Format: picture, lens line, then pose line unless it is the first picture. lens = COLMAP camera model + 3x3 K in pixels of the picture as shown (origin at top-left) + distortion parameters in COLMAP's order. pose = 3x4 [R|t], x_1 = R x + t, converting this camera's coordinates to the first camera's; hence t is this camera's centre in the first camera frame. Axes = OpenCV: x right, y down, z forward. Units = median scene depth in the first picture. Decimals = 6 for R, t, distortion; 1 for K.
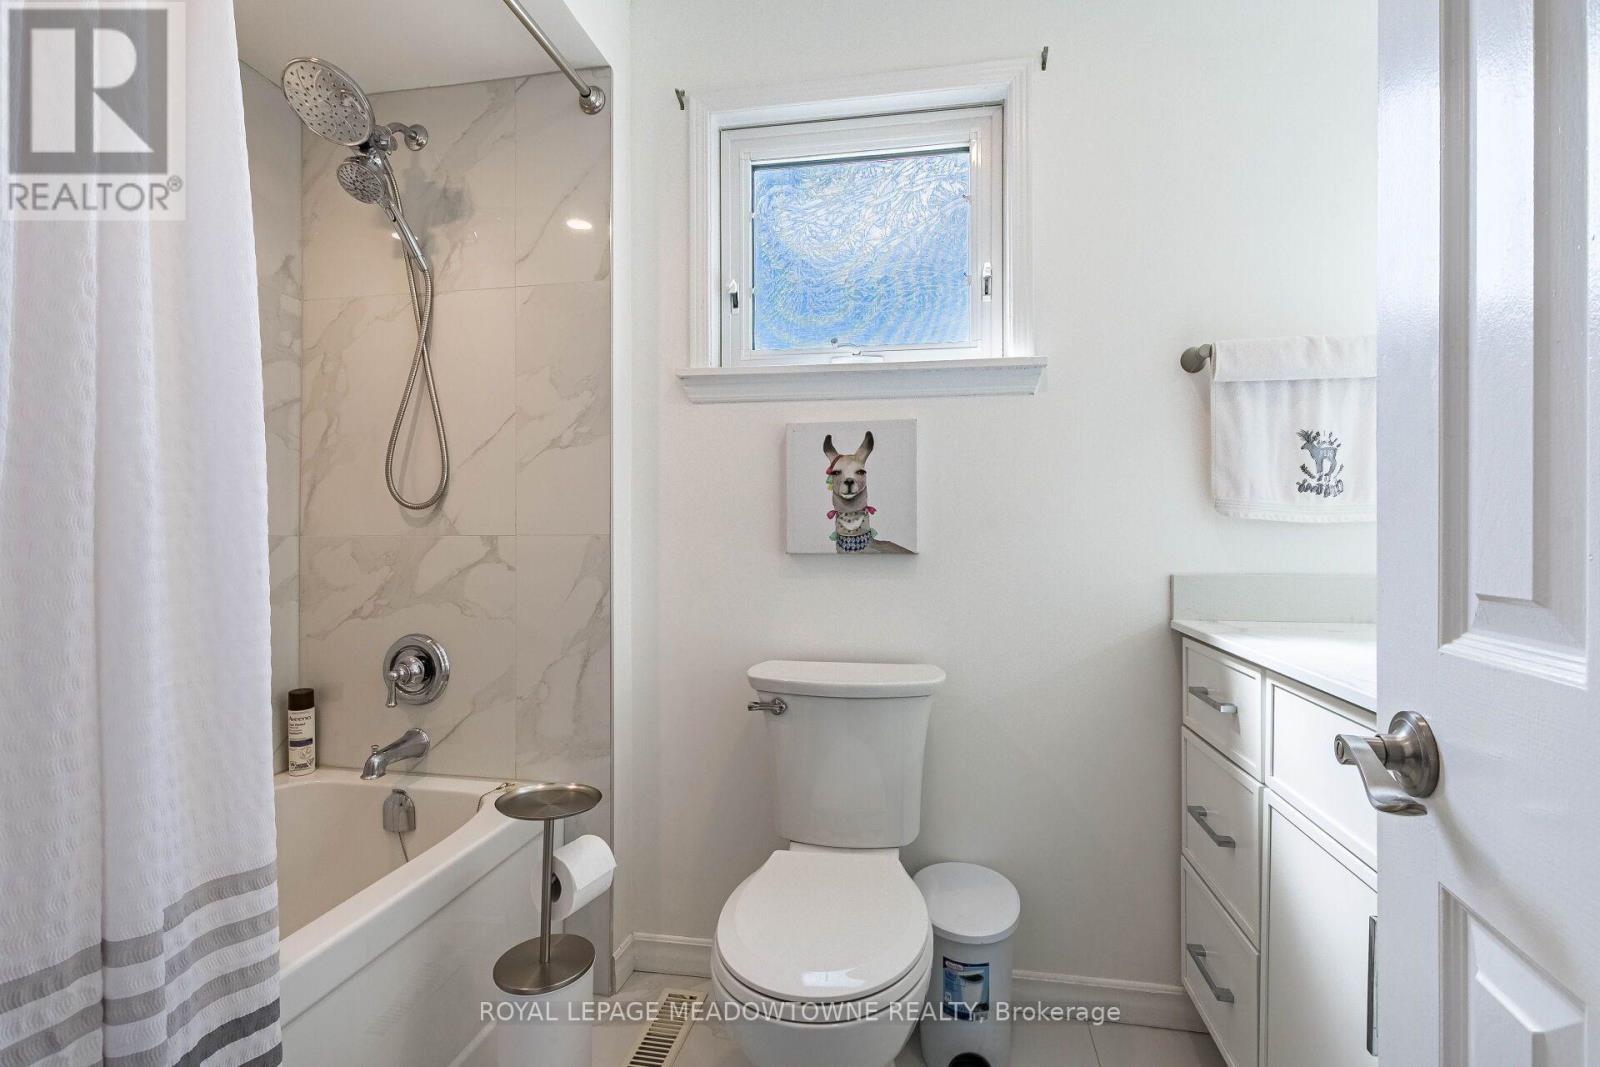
lens RADIAL K [[722.8, 0, 801.0], [0, 722.8, 539.4], [0, 0, 1]] dist [0.003556, -0.001067]
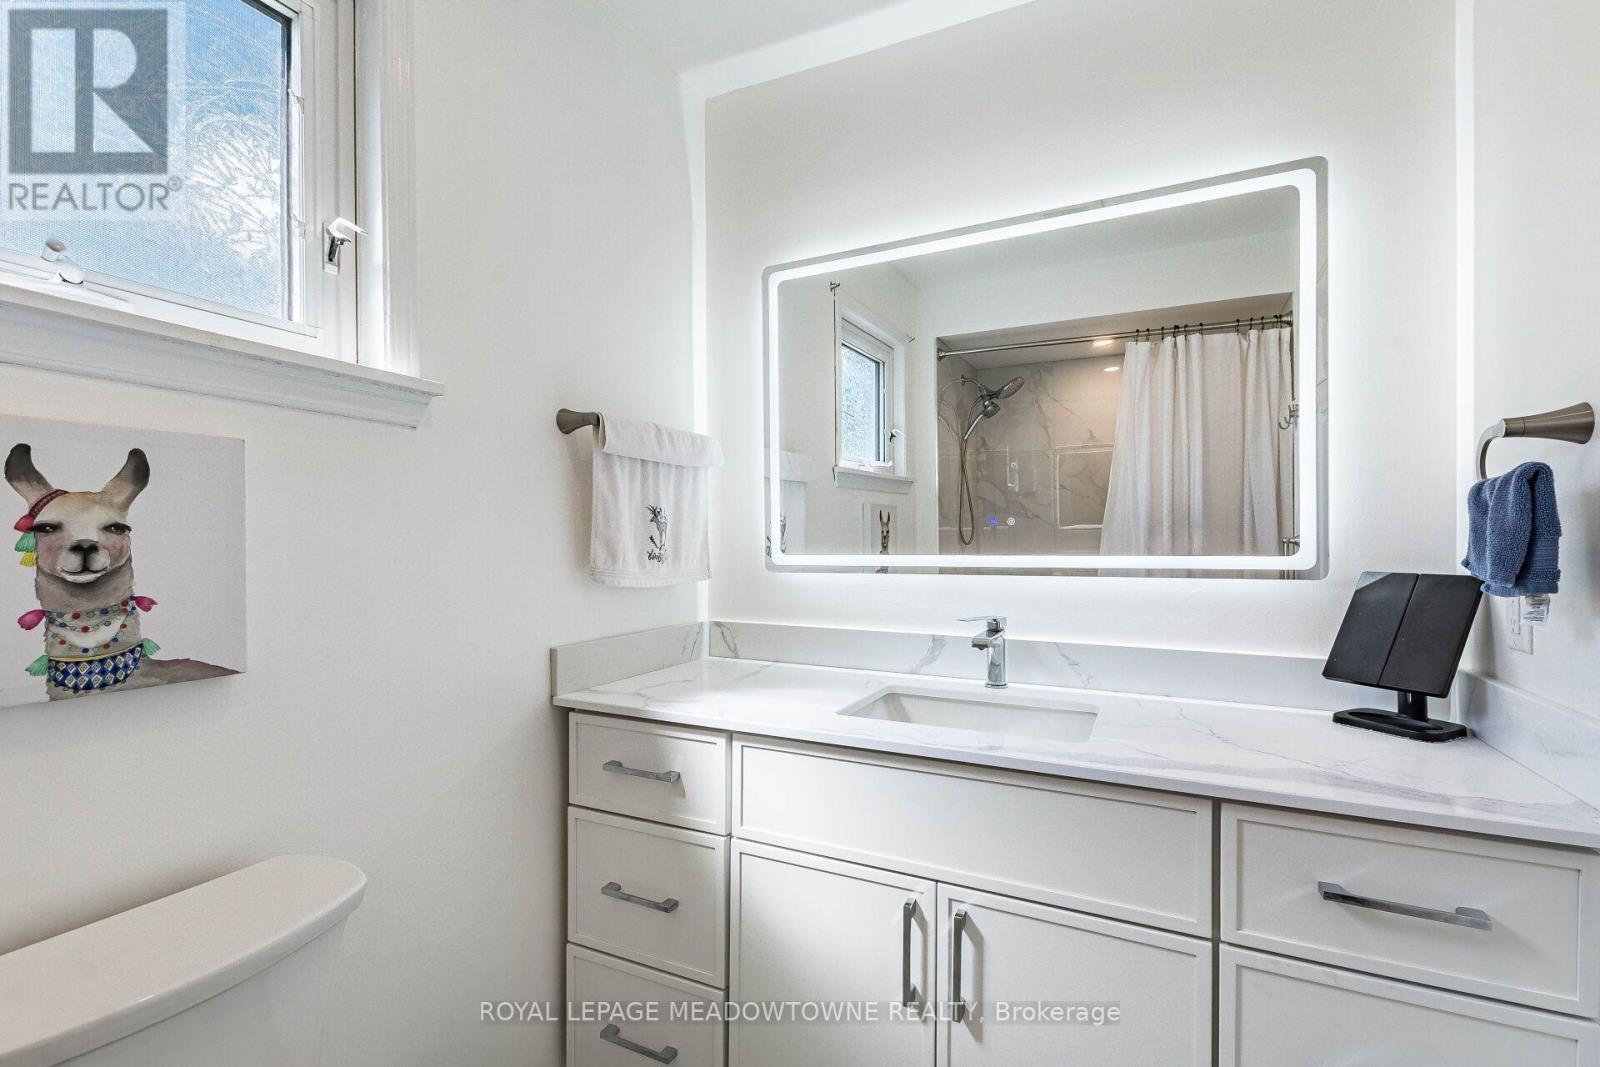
lens RADIAL K [[722.8, 0, 799.1], [0, 722.8, 530.7], [0, 0, 1]] dist [0.003556, -0.001067]
pose [[0.239119, 0.004586, 0.970980, -0.290264], [0.000796, 0.999988, -0.004919, -0.088693], [-0.970990, 0.001949, 0.239112, 0.424843]]
